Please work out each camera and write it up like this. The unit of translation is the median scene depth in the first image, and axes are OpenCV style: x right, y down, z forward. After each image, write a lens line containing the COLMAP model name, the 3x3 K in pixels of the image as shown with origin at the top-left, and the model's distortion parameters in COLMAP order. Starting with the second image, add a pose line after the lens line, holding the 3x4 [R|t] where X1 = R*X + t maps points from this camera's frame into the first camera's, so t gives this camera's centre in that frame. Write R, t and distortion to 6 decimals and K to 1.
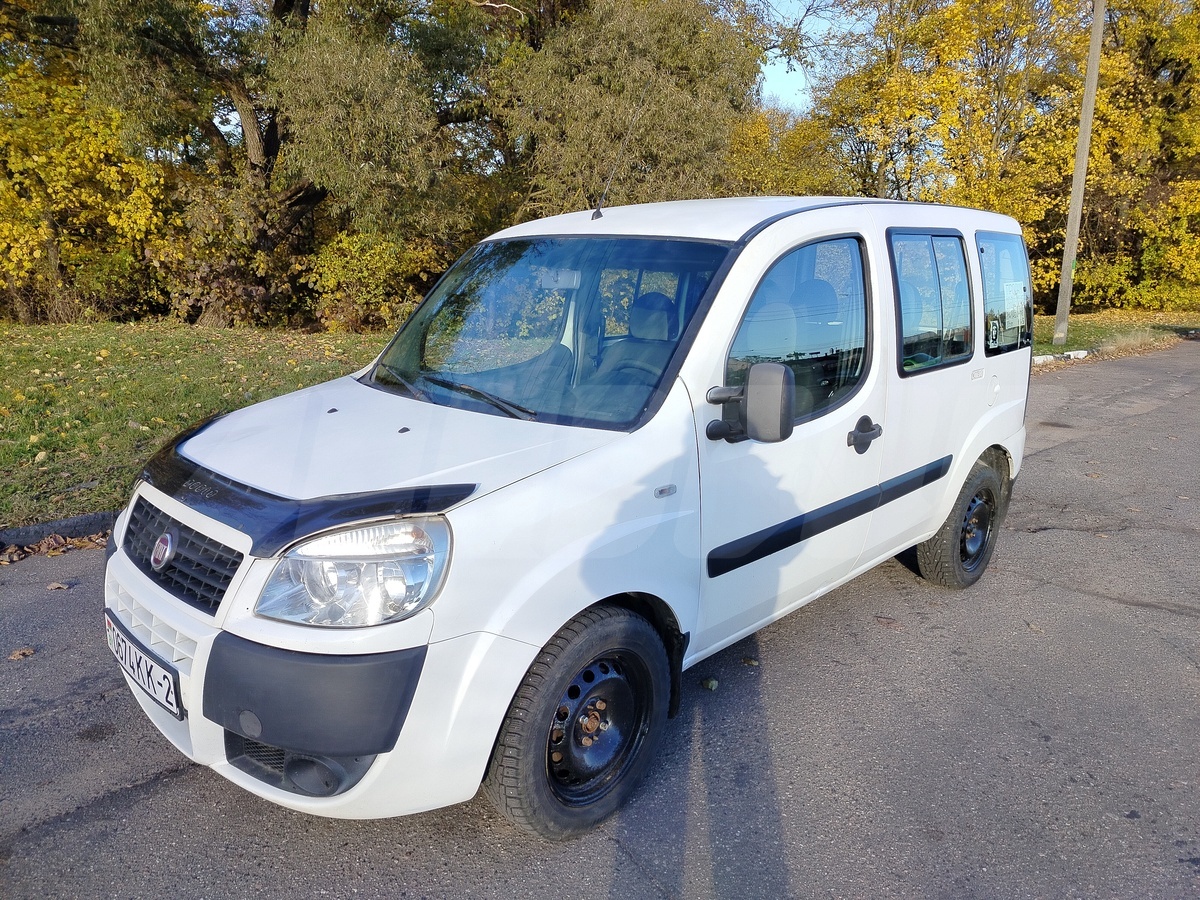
lens RADIAL K [[845.8, 0, 600.0], [0, 845.8, 450.0], [0, 0, 1]] dist [0.009395, -0.003062]
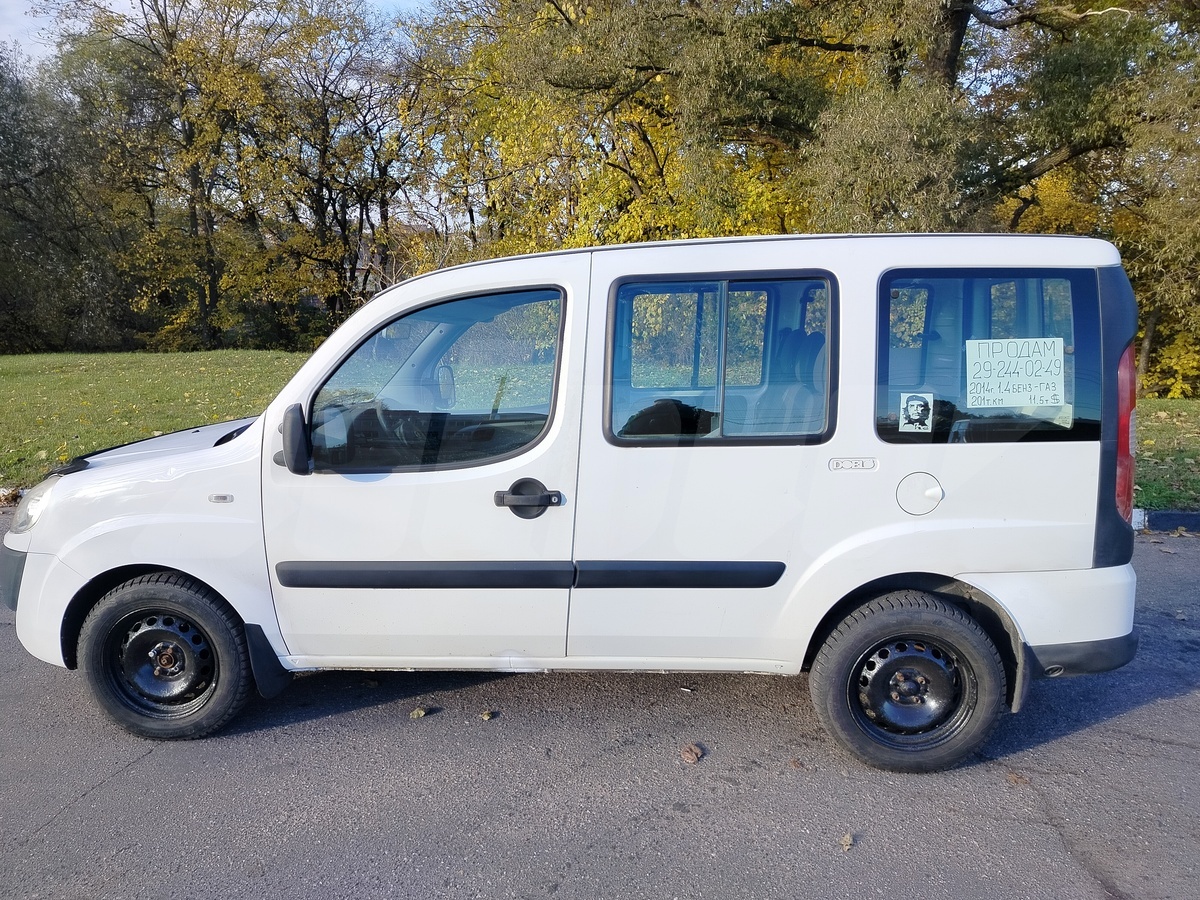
lens RADIAL K [[845.8, 0, 600.0], [0, 845.8, 450.0], [0, 0, 1]] dist [0.009395, -0.003062]
pose [[0.657292, 0.110690, -0.745463, 1.026113], [-0.151703, 0.988341, 0.012993, -0.092441], [0.738209, 0.104549, 0.666421, 0.407502]]
